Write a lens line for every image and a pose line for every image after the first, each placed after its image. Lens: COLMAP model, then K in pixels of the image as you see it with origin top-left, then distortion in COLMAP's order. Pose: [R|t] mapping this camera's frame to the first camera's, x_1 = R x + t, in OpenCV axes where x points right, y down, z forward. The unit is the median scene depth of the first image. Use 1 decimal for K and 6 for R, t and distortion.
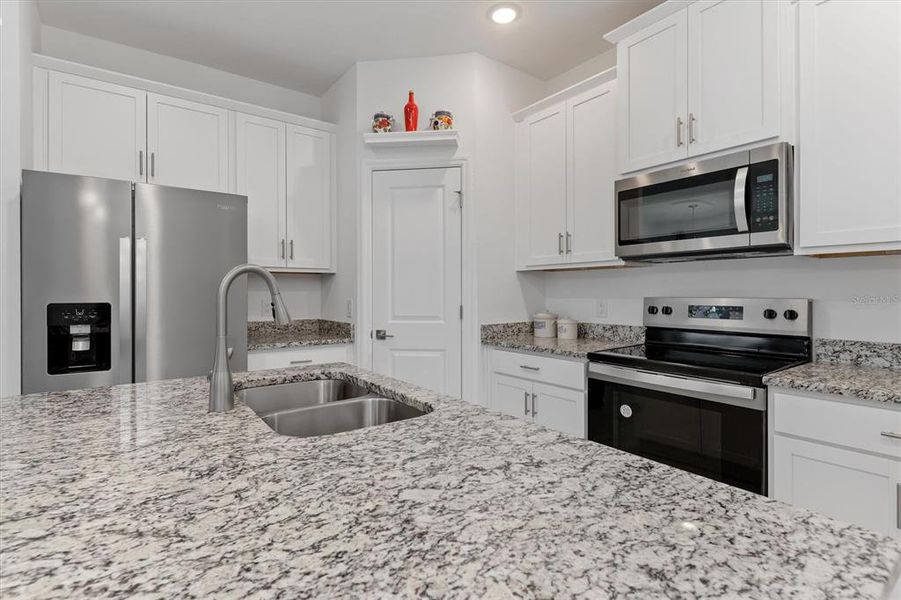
lens RADIAL K [[440.1, 0, 439.3], [0, 440.1, 290.4], [0, 0, 1]] dist [0.017712, -0.010704]
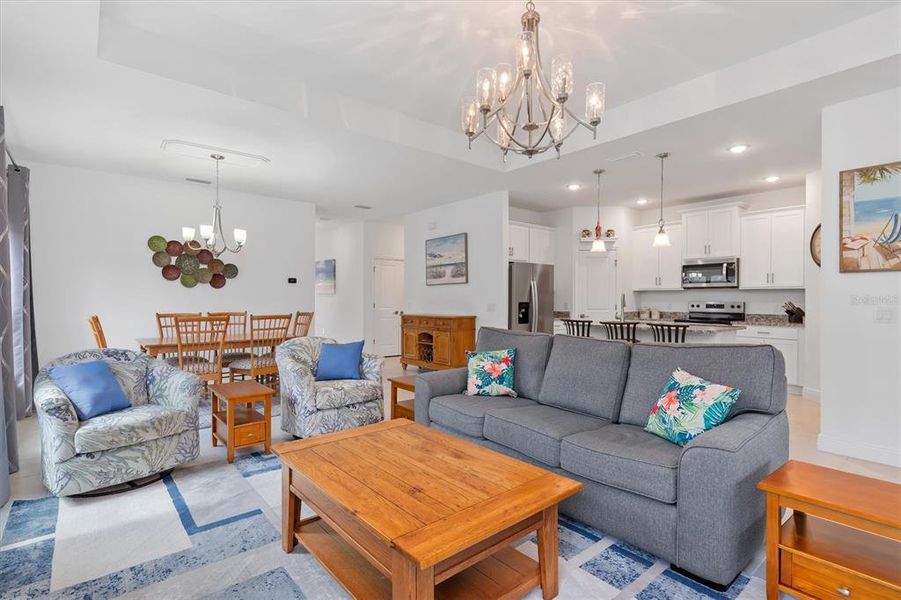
lens RADIAL K [[440.1, 0, 439.3], [0, 440.1, 290.4], [0, 0, 1]] dist [0.017712, -0.010704]
pose [[0.997941, 0.003991, 0.064017, -1.416650], [-0.003104, 0.999898, -0.013958, -0.011289], [-0.064066, 0.013731, 0.997851, -1.850959]]
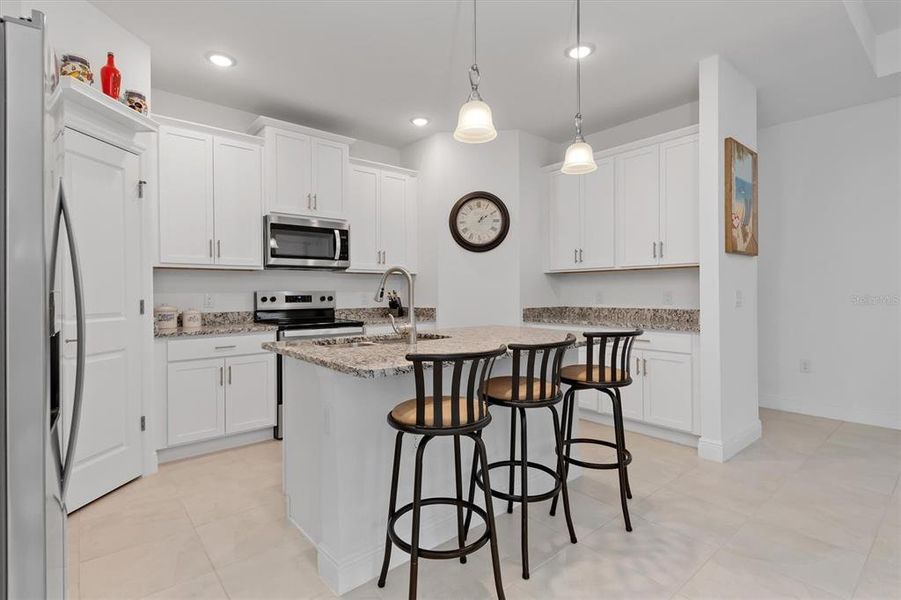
lens RADIAL K [[440.1, 0, 439.3], [0, 440.1, 290.4], [0, 0, 1]] dist [0.017712, -0.010704]
pose [[-0.066993, 0.004965, 0.997741, -1.202146], [-0.000600, 0.999987, -0.005016, 0.021880], [-0.997753, -0.000935, -0.066989, 0.523682]]
